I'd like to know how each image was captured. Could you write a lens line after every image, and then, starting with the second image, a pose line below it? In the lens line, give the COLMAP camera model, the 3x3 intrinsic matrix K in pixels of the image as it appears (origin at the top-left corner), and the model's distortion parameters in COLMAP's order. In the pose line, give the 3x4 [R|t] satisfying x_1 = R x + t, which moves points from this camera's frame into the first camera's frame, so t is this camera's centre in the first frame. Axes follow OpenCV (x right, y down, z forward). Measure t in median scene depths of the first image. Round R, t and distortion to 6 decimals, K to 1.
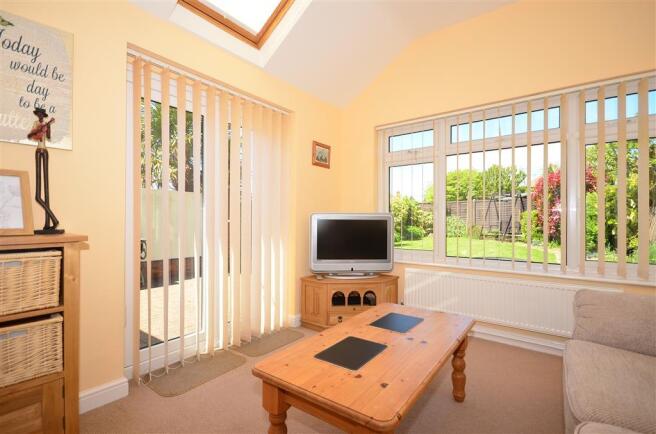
lens RADIAL K [[313.9, 0, 328.0], [0, 313.9, 219.0], [0, 0, 1]] dist [0.003122, 0.000050]
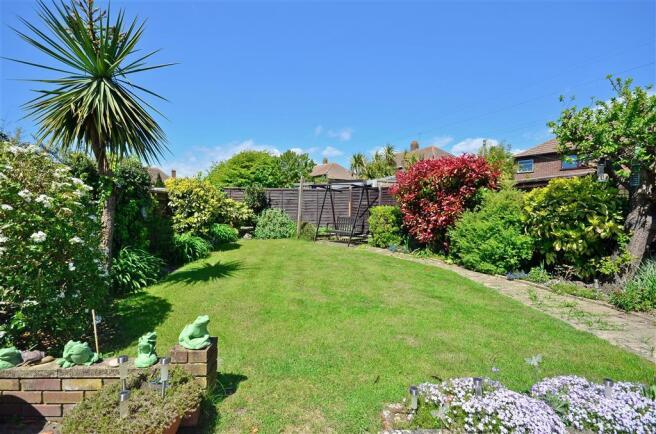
lens RADIAL K [[313.9, 0, 326.9], [0, 313.9, 219.1], [0, 0, 1]] dist [0.003122, 0.000050]
pose [[0.771627, -0.019520, 0.635776, 0.028238], [-0.013745, 0.998784, 0.047347, -0.020491], [-0.635927, -0.045273, 0.770420, 0.358979]]
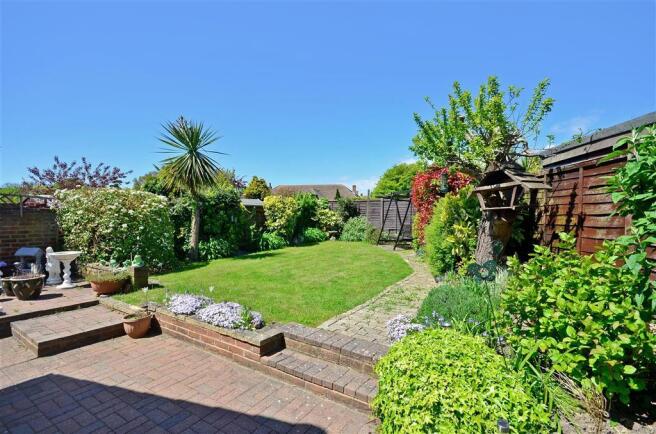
lens RADIAL K [[313.9, 0, 329.3], [0, 313.9, 213.4], [0, 0, 1]] dist [0.003122, 0.000050]
pose [[0.997995, 0.002918, 0.063219, 0.255924], [-0.003235, 0.999983, 0.004907, -0.022109], [-0.063204, -0.005102, 0.997988, 0.133789]]
